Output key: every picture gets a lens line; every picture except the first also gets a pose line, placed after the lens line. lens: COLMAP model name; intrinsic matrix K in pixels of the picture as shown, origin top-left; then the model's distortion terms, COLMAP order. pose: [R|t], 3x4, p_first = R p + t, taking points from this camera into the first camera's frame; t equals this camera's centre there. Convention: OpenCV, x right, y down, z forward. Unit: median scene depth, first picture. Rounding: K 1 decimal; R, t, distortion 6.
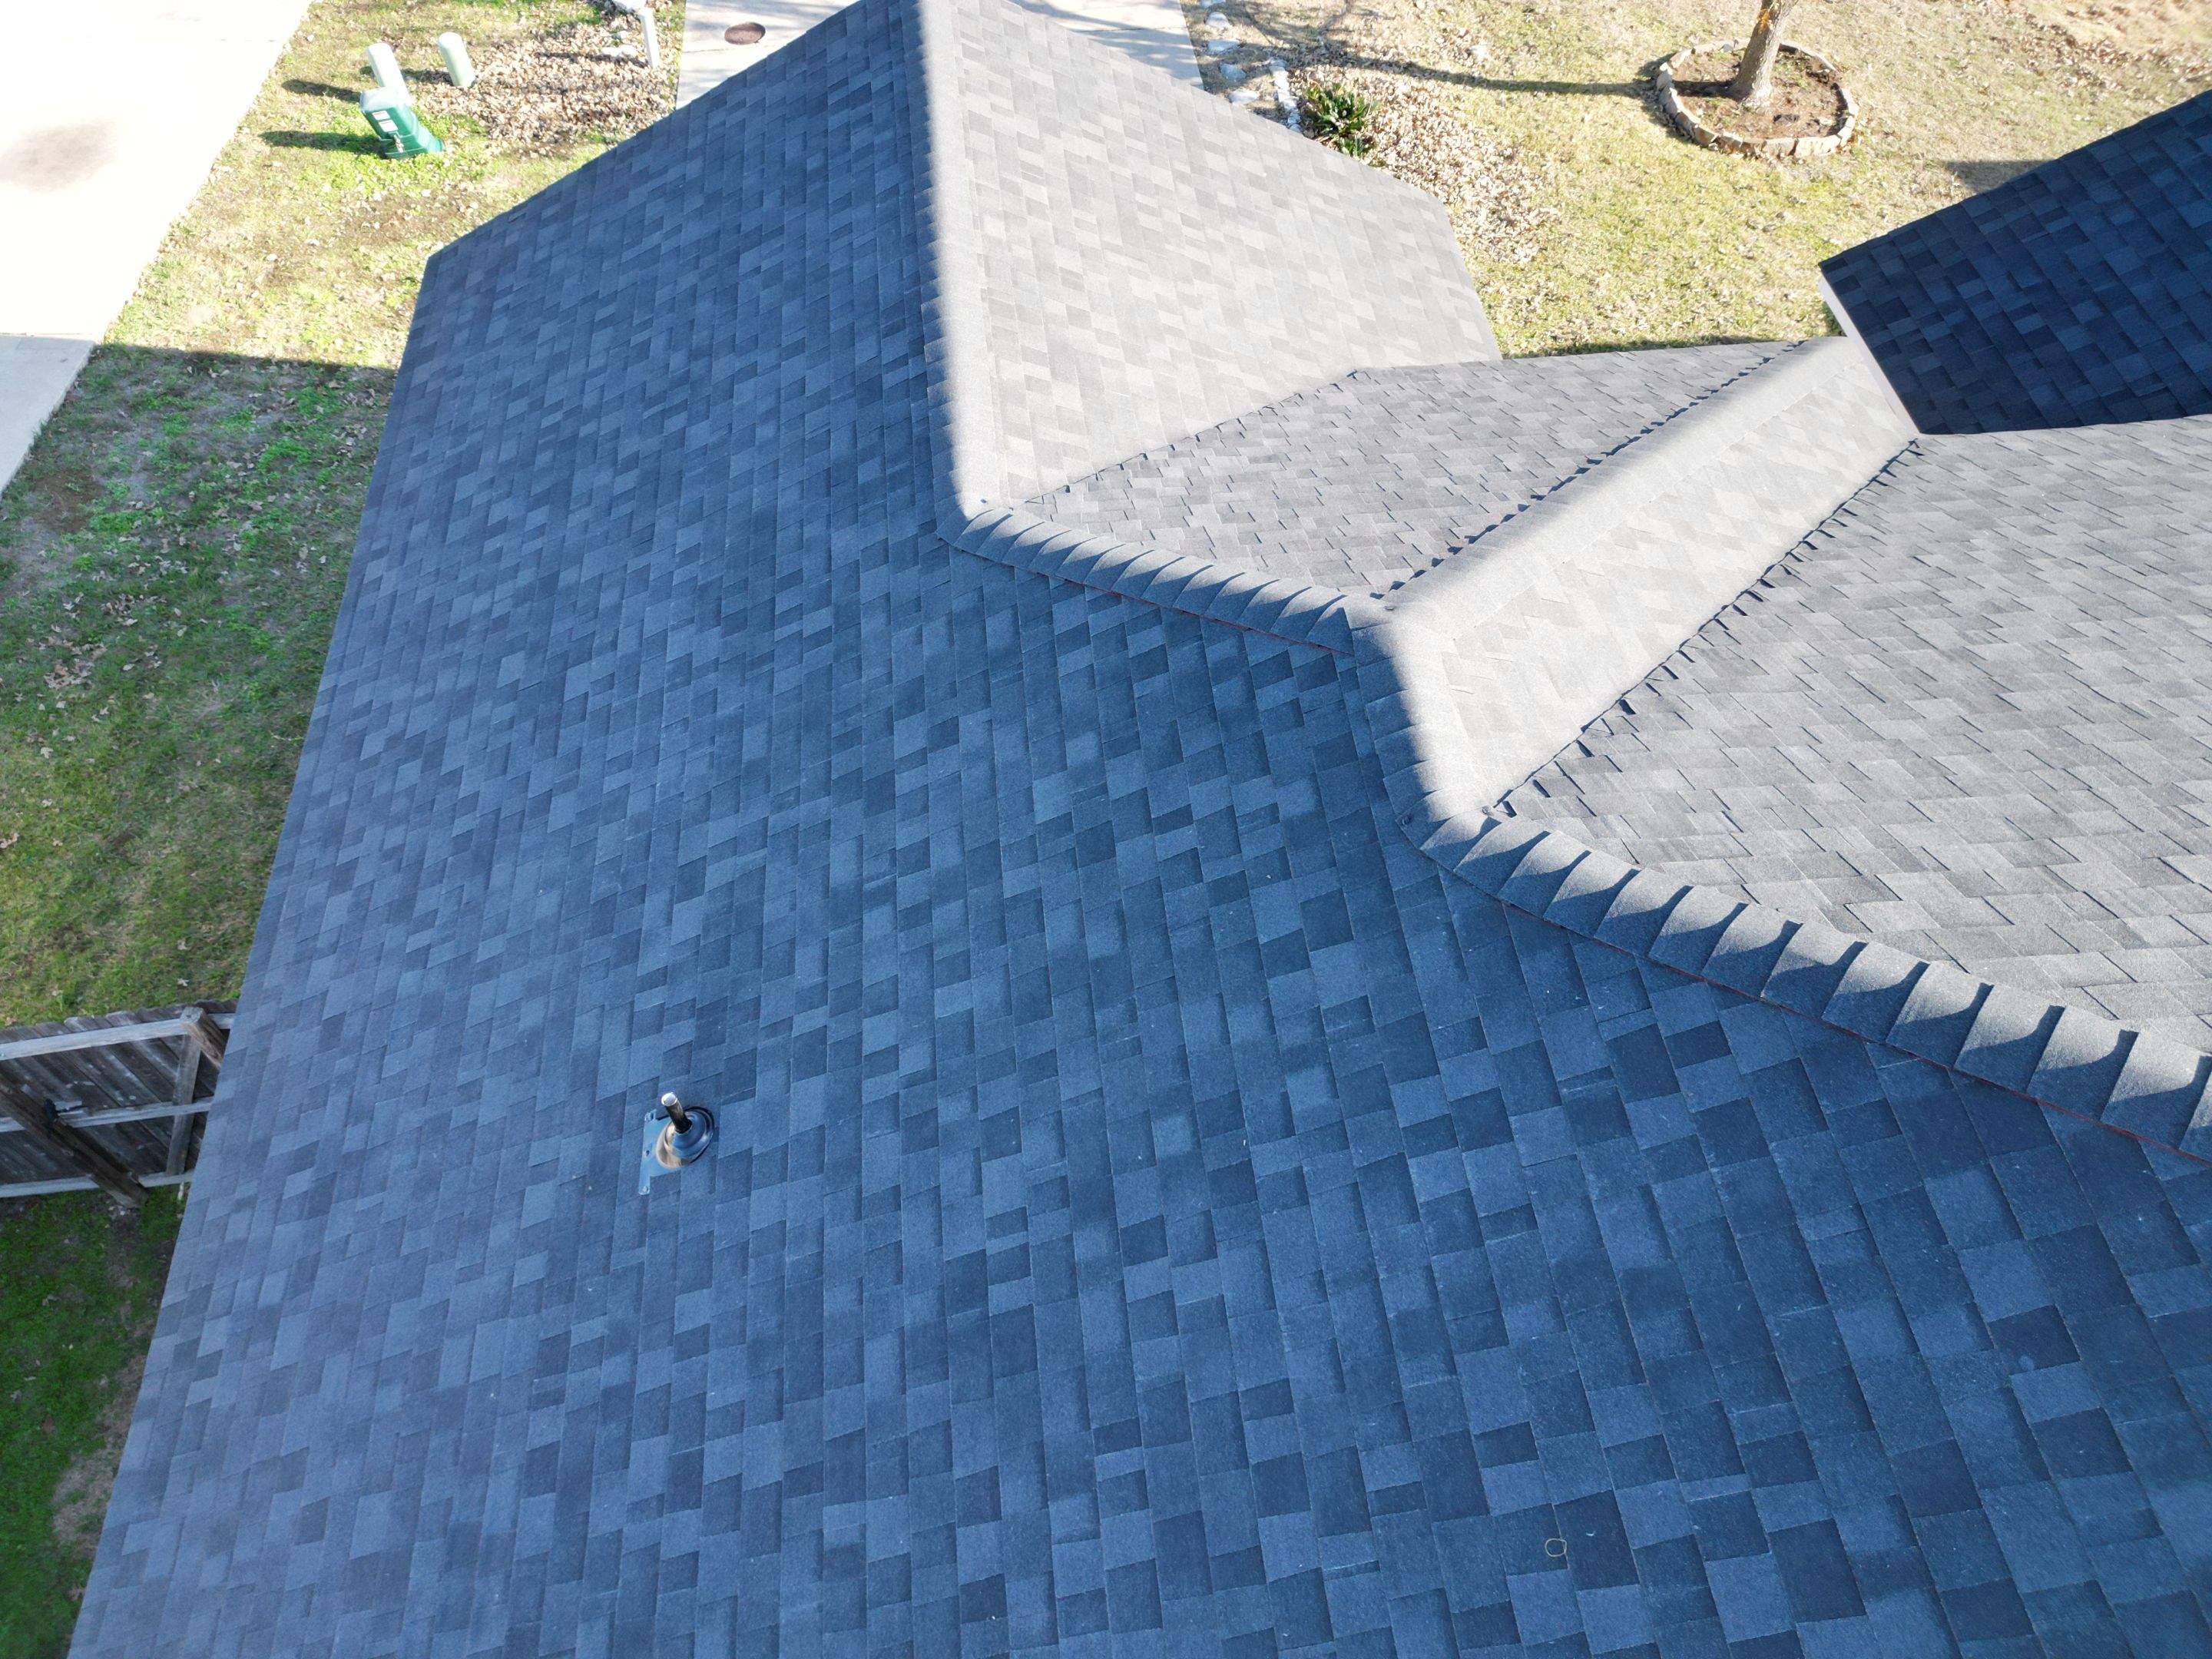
lens RADIAL K [[1548.0, 0, 1101.5], [0, 1548.0, 827.6], [0, 0, 1]] dist [0.071757, -0.067529]
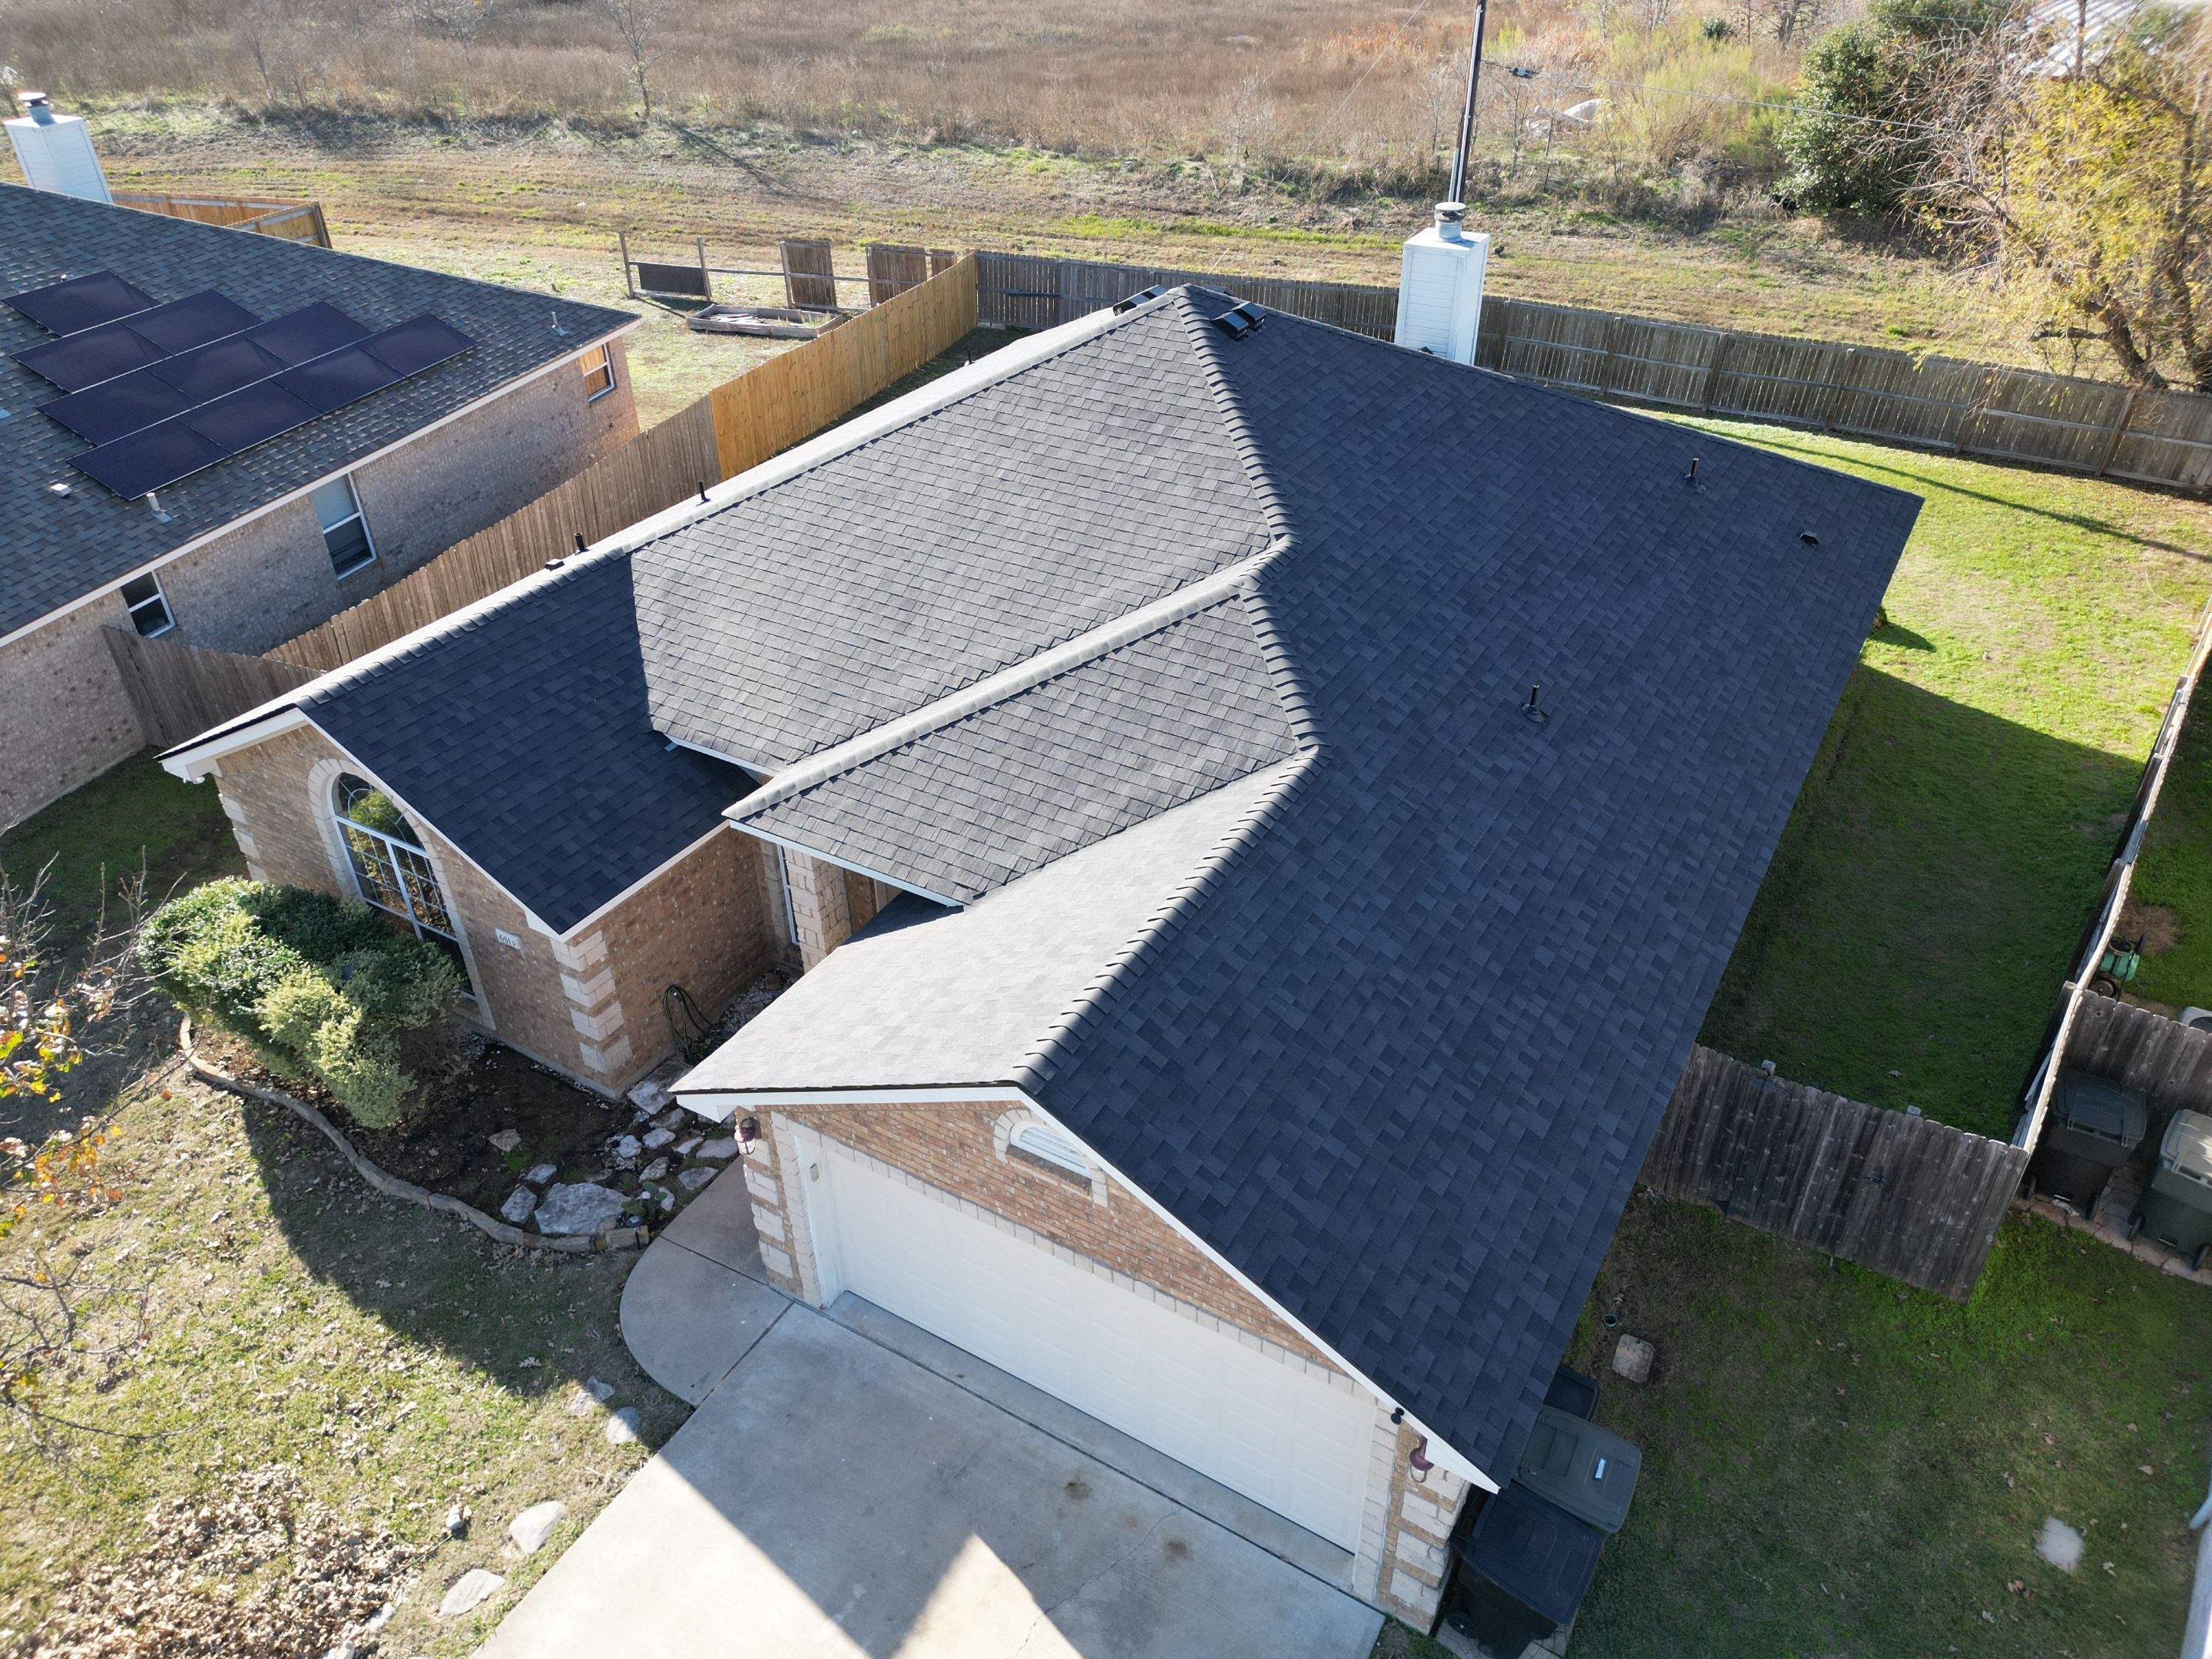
lens RADIAL K [[1548.0, 0, 1100.5], [0, 1548.0, 831.2], [0, 0, 1]] dist [0.071757, -0.067529]
pose [[-0.801518, -0.326309, 0.501090, -0.861360], [0.492075, 0.116196, 0.862764, -1.967331], [-0.339752, 0.938095, 0.067435, 0.999545]]
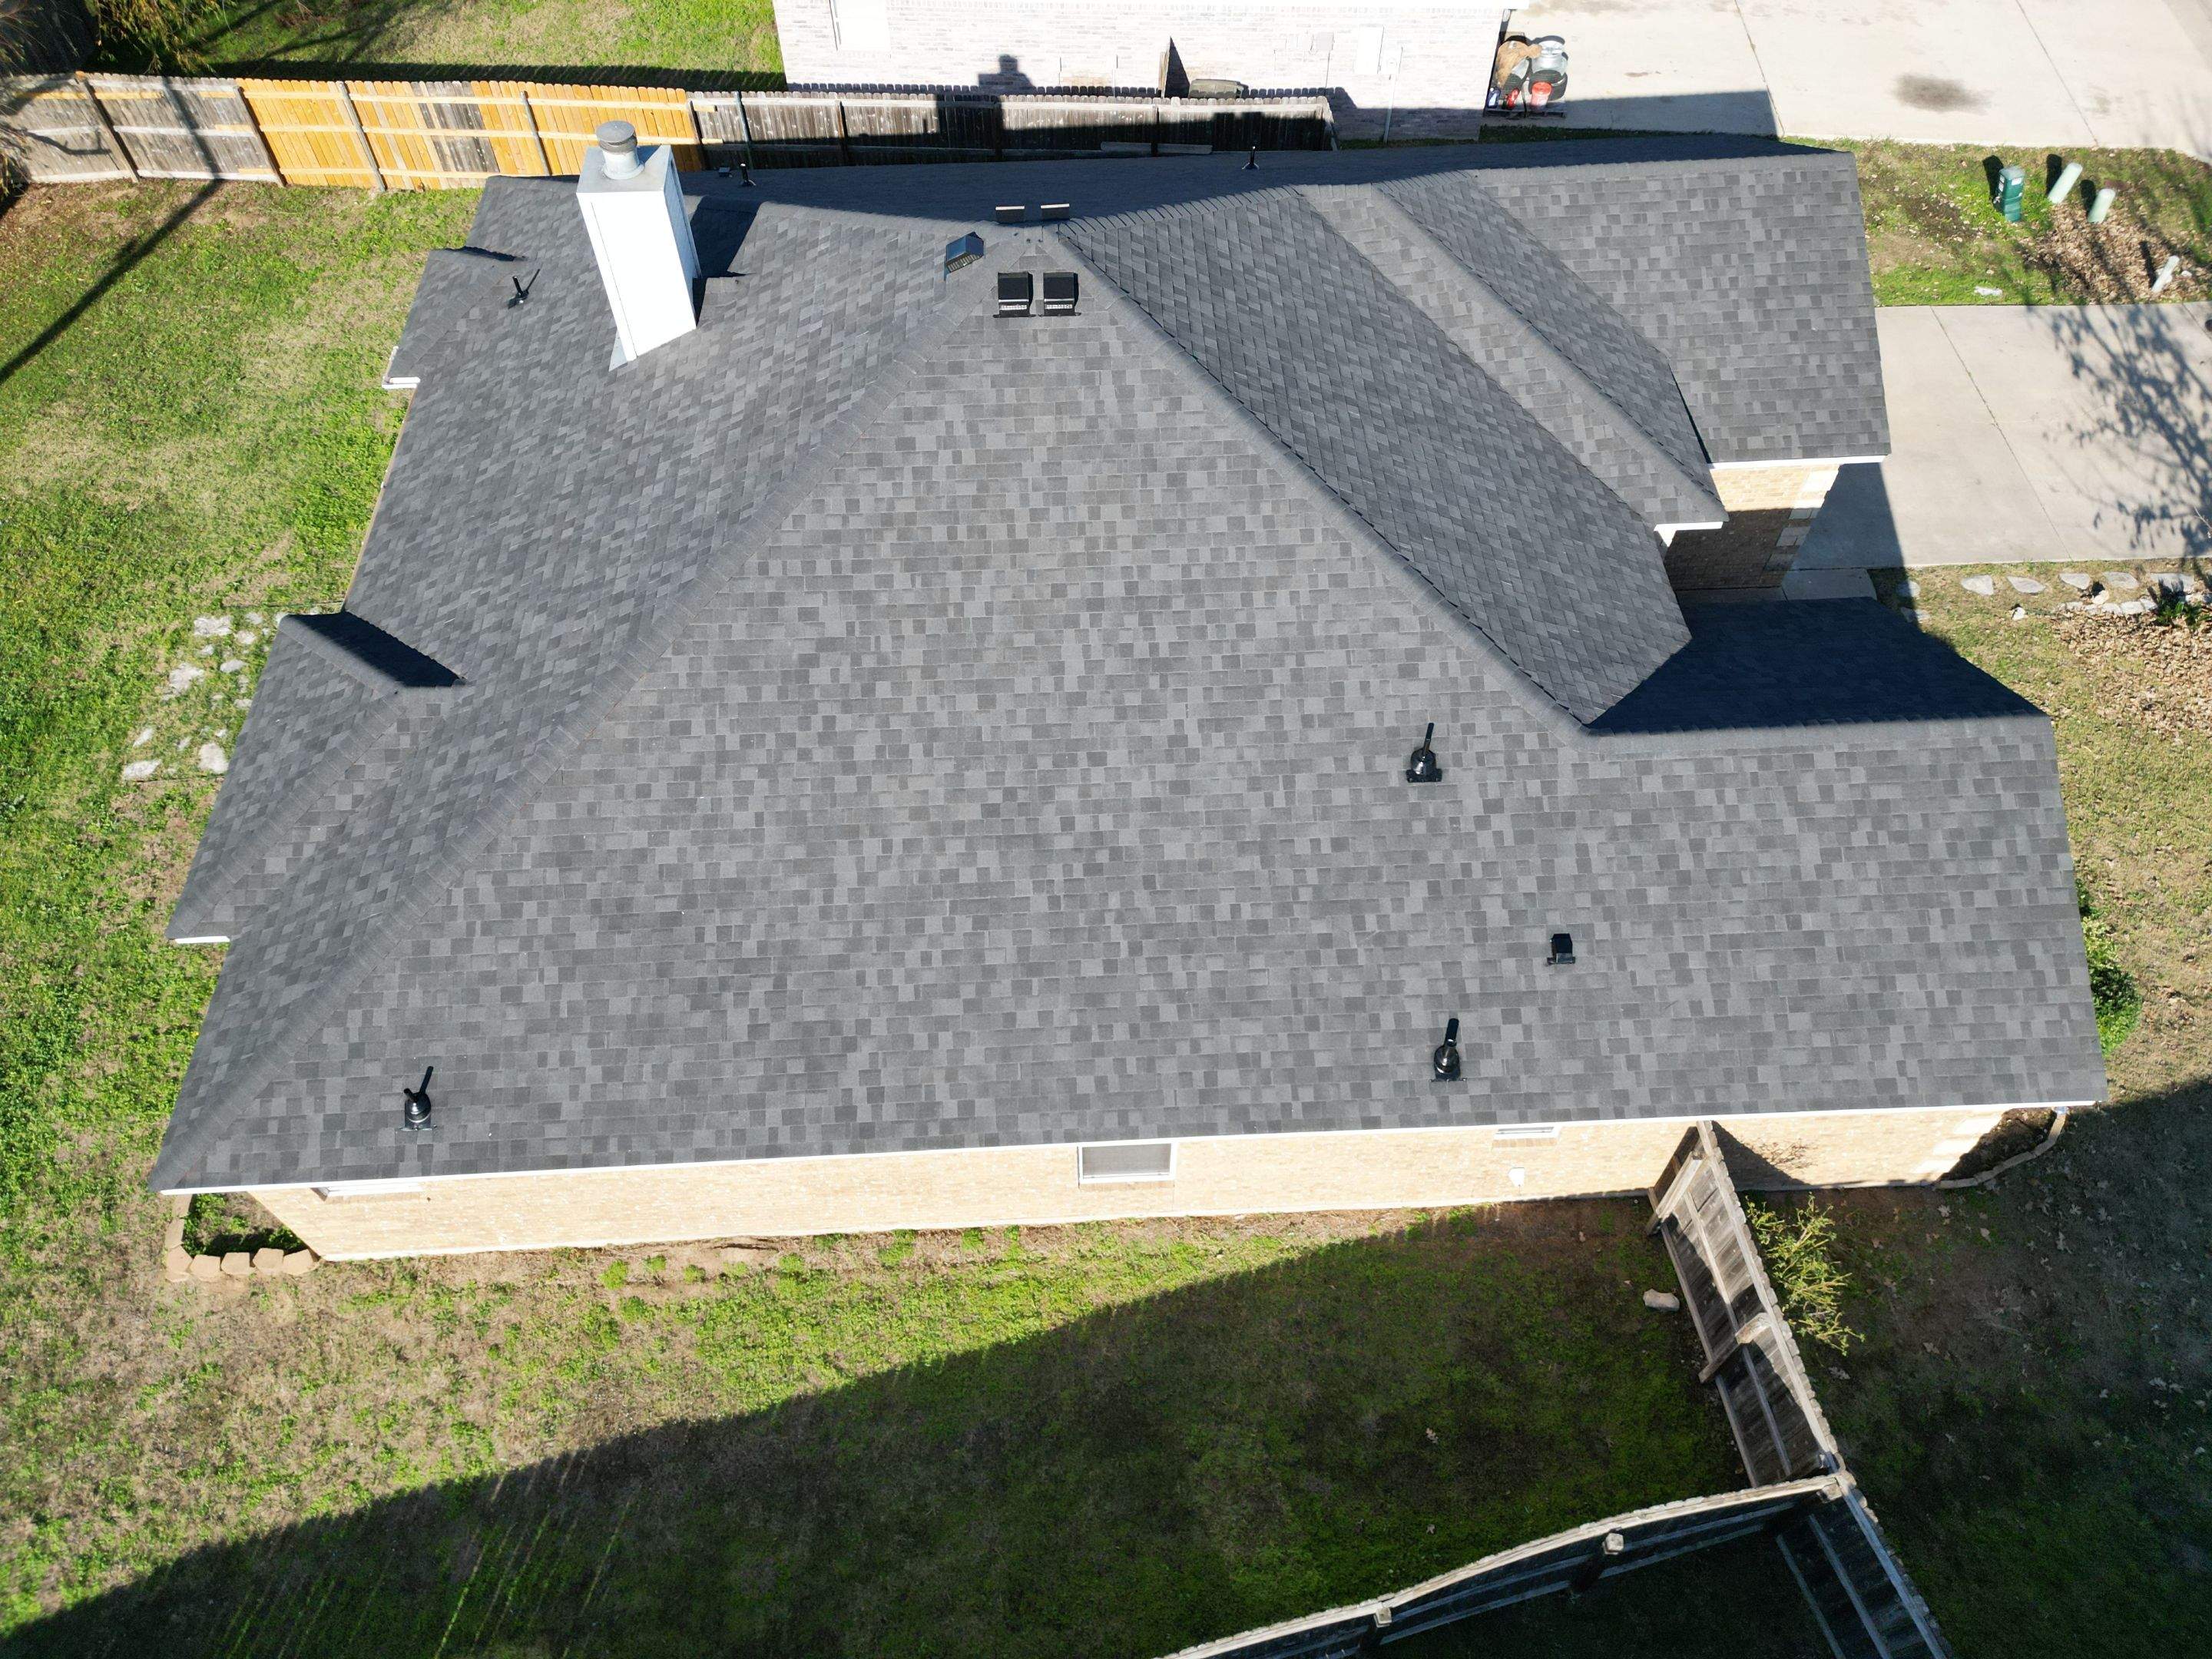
lens RADIAL K [[1548.0, 0, 1101.8], [0, 1548.0, 830.7], [0, 0, 1]] dist [0.071757, -0.067529]
pose [[-0.055906, 0.806465, -0.588633, 2.501240], [-0.801789, 0.315064, 0.507808, -0.706941], [0.594987, 0.500349, 0.629000, -0.585568]]
